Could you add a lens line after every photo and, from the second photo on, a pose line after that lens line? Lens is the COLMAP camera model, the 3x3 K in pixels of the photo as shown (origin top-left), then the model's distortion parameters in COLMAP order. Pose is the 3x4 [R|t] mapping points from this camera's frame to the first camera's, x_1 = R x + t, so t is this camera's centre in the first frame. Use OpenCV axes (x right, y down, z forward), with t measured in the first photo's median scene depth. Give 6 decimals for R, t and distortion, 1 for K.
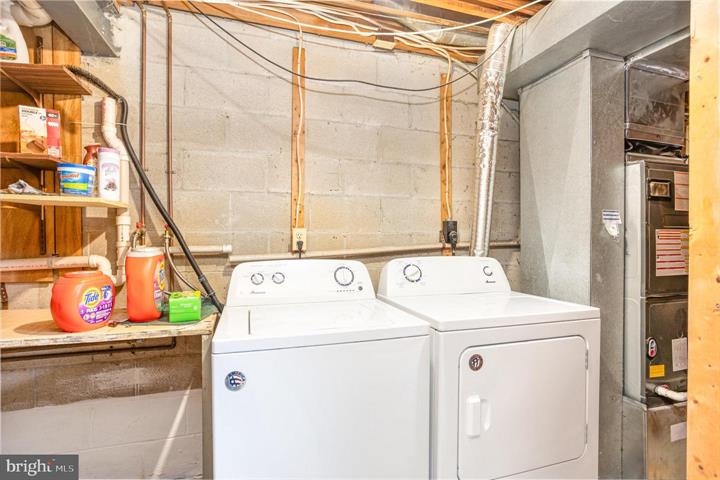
lens RADIAL K [[361.7, 0, 363.2], [0, 361.7, 238.4], [0, 0, 1]] dist [-0.001961, -0.000137]
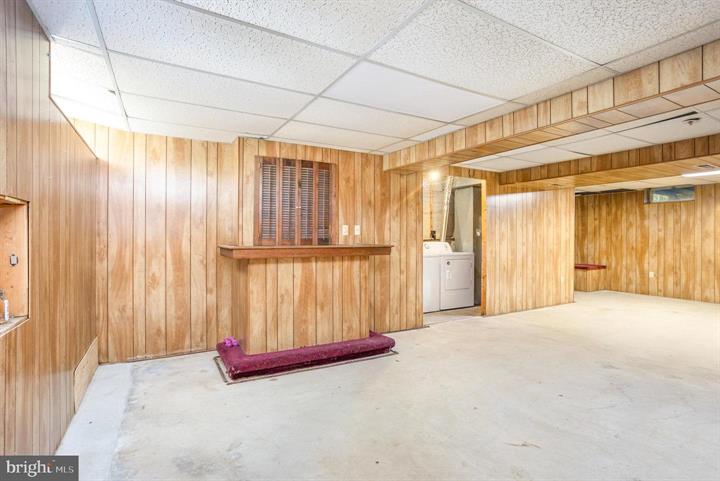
lens RADIAL K [[361.7, 0, 358.9], [0, 361.7, 239.9], [0, 0, 1]] dist [-0.001961, -0.000137]
pose [[0.978162, 0.004181, 0.207802, -1.112726], [-0.004980, 0.999982, 0.003319, 0.026548], [-0.207785, -0.004281, 0.978165, -2.062247]]
